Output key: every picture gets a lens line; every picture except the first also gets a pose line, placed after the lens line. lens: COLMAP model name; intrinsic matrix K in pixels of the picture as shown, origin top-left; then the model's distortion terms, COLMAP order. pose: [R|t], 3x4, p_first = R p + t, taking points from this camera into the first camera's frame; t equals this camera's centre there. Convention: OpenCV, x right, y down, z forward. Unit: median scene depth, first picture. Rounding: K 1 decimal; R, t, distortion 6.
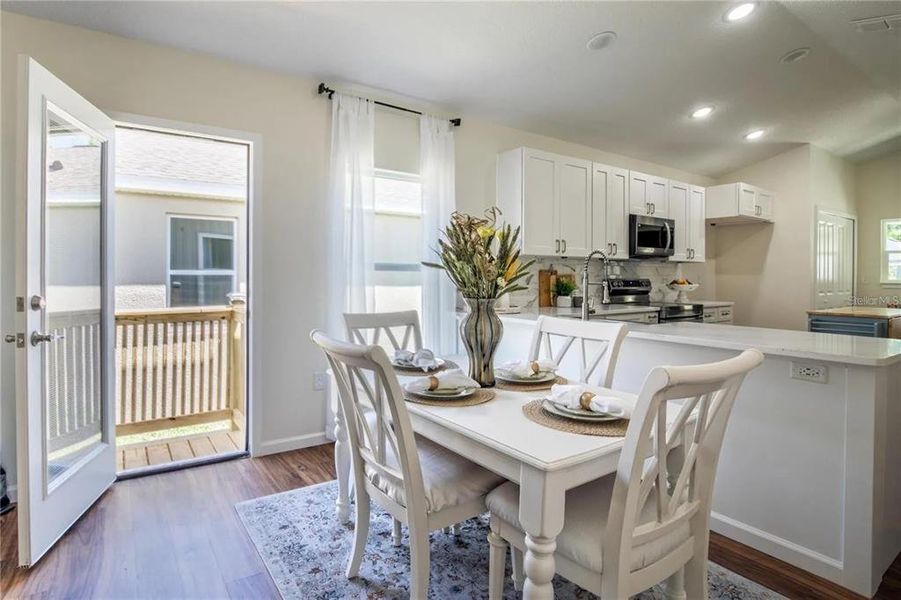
lens RADIAL K [[444.6, 0, 447.2], [0, 444.6, 271.1], [0, 0, 1]] dist [0.000472, 0.000078]
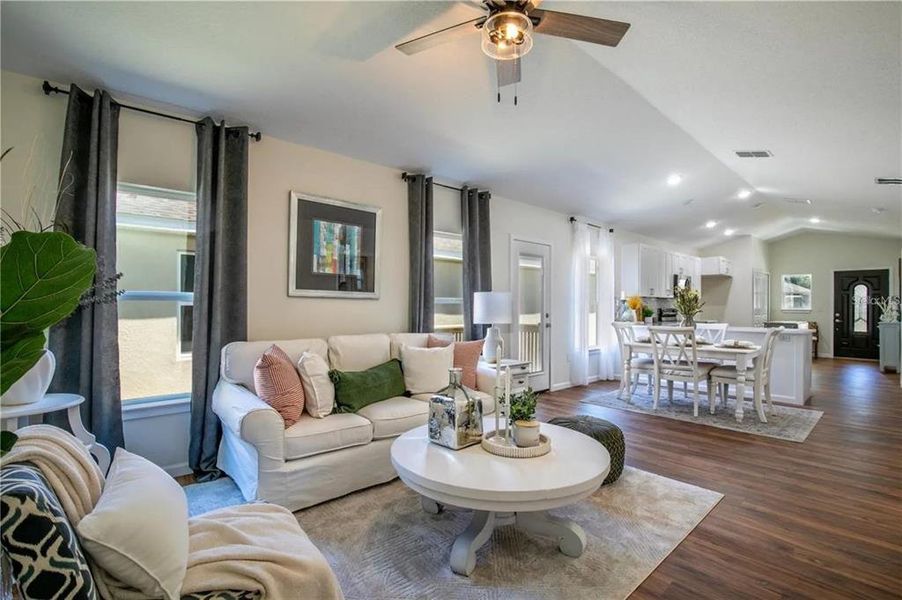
lens RADIAL K [[393.4, 0, 451.0], [0, 393.4, 300.0], [0, 0, 1]] dist [-0.029401, -0.000104]
pose [[0.995541, -0.002803, 0.094285, -0.658963], [0.003789, 0.999940, -0.010272, -0.003639], [-0.094251, 0.010584, 0.995492, -0.541136]]
